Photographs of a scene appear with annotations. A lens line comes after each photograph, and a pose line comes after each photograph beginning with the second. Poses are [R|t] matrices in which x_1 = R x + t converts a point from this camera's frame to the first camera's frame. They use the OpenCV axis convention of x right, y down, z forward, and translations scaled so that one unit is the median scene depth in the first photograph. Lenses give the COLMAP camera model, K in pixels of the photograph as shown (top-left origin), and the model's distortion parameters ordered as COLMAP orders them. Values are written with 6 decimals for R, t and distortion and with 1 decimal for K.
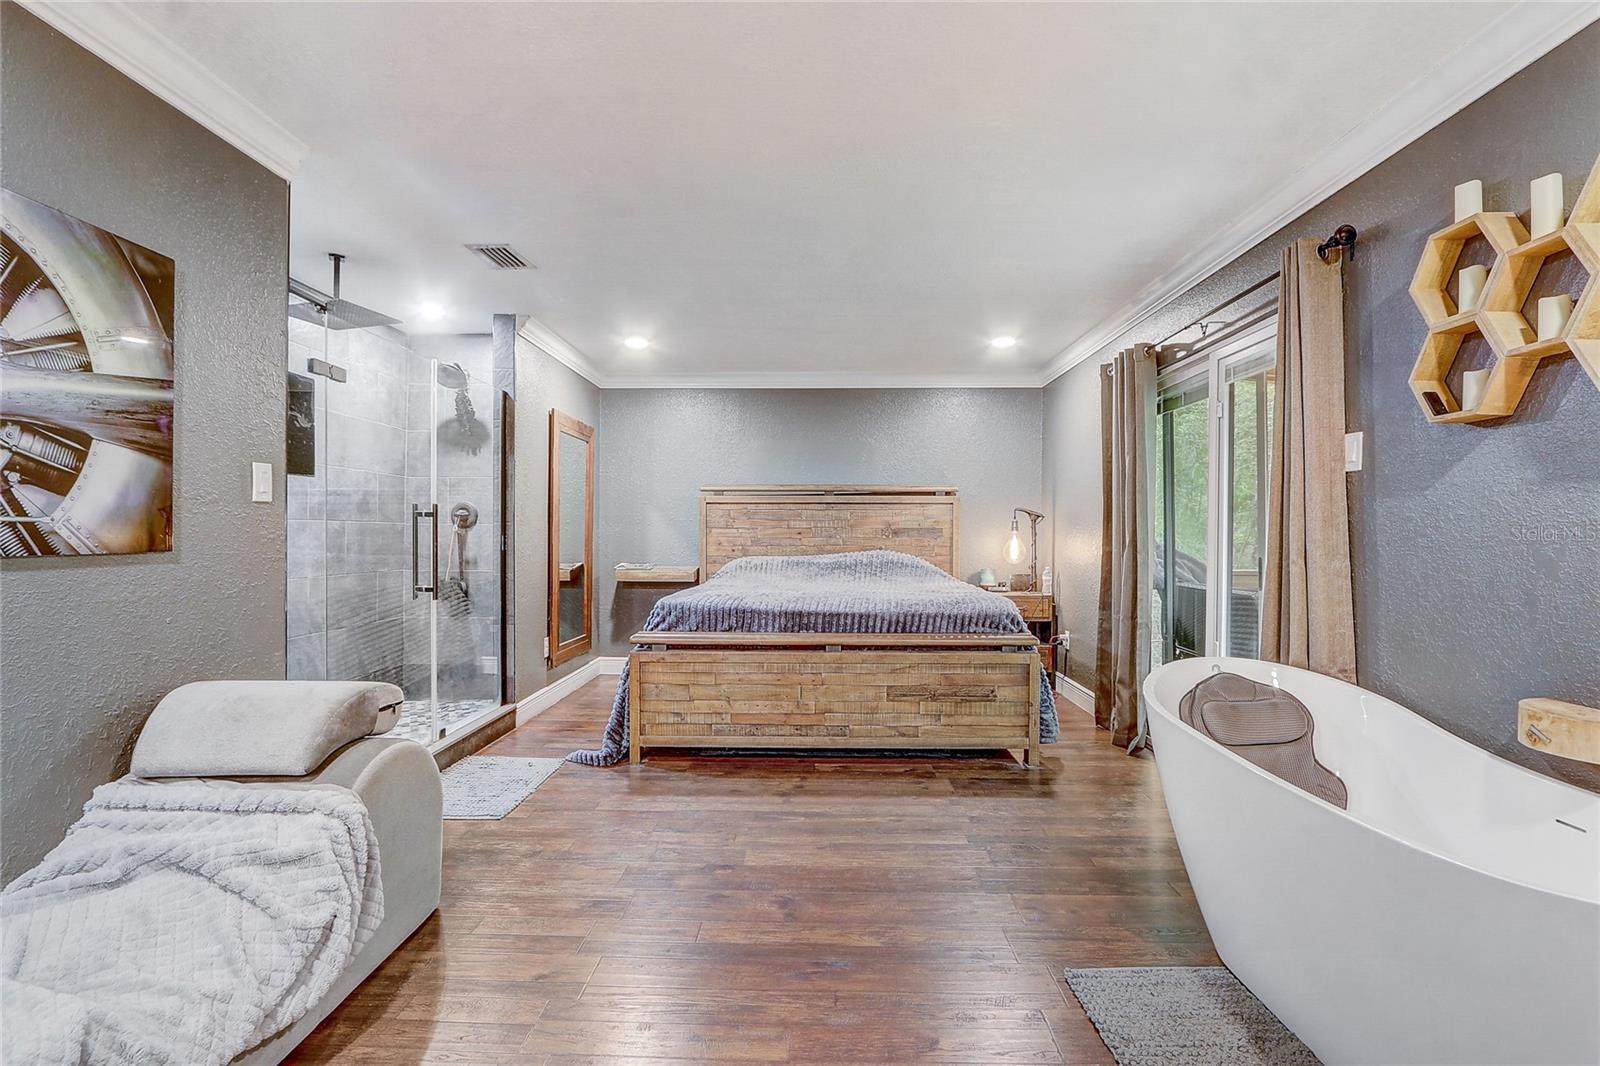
lens RADIAL K [[757.0, 0, 803.1], [0, 757.0, 535.5], [0, 0, 1]] dist [-0.012092, 0.001315]
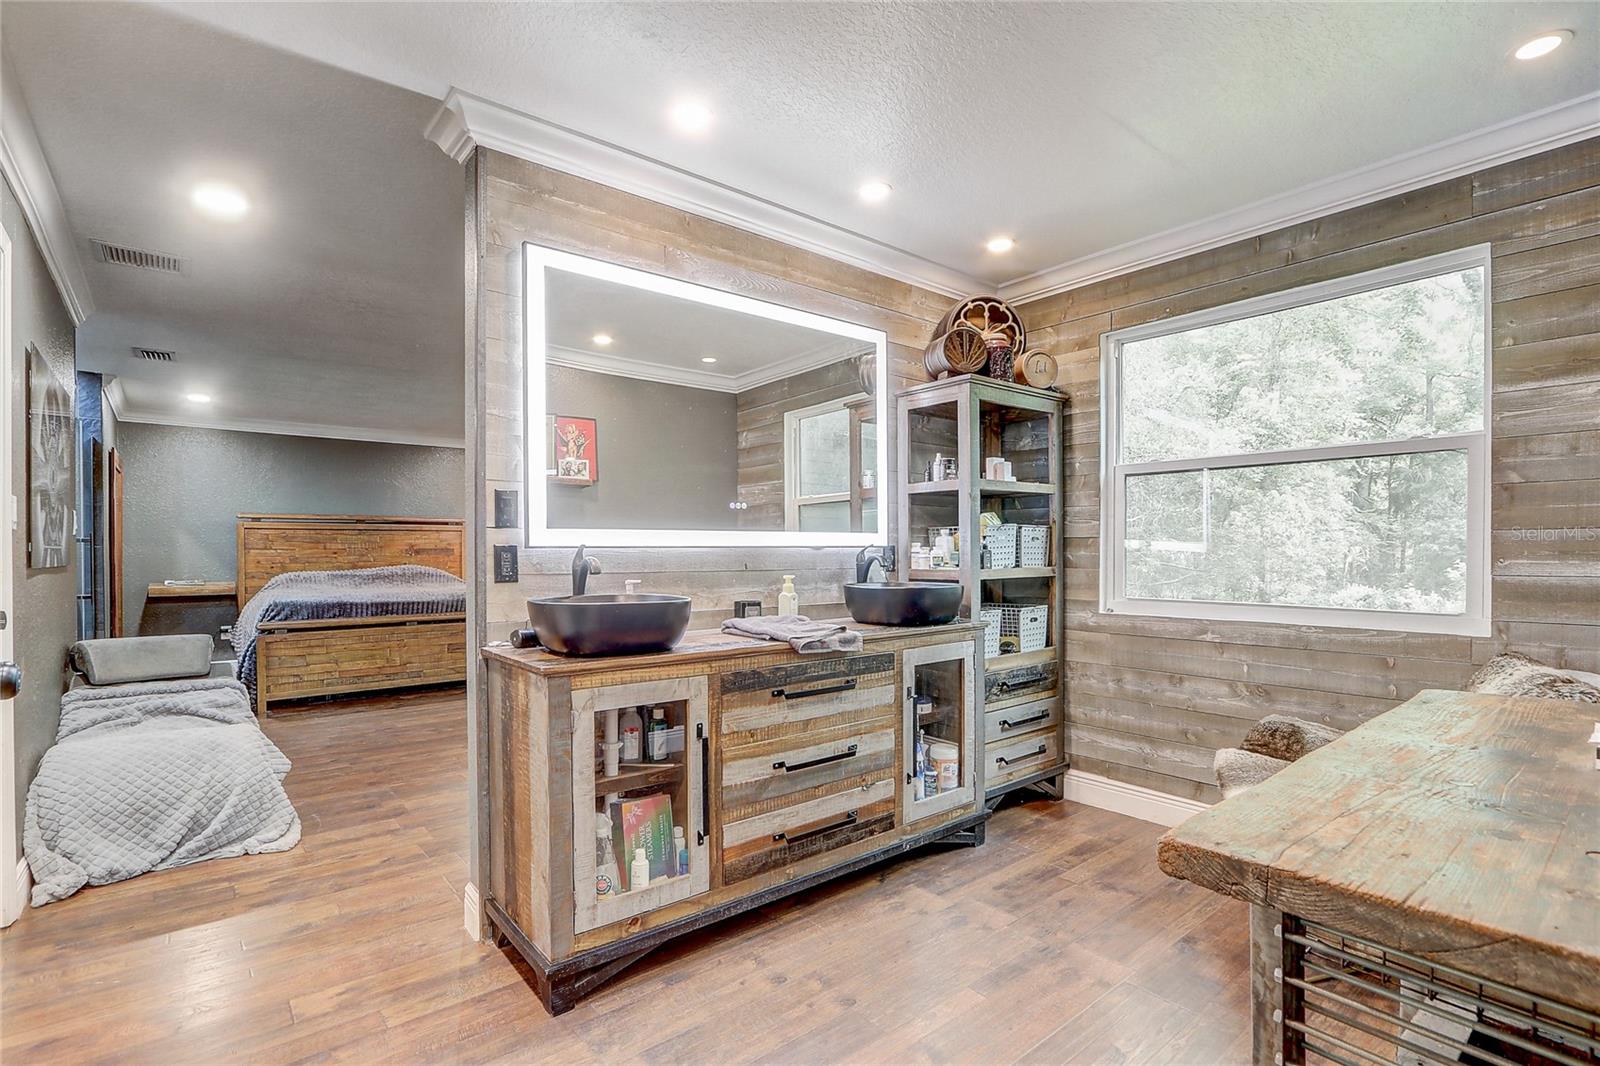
lens RADIAL K [[757.0, 0, 803.1], [0, 757.0, 547.4], [0, 0, 1]] dist [-0.012092, 0.001315]
pose [[0.760119, -0.004049, 0.649771, -0.267944], [0.009887, 0.999937, -0.005336, 0.002664], [-0.649709, 0.010481, 0.760111, -0.553337]]
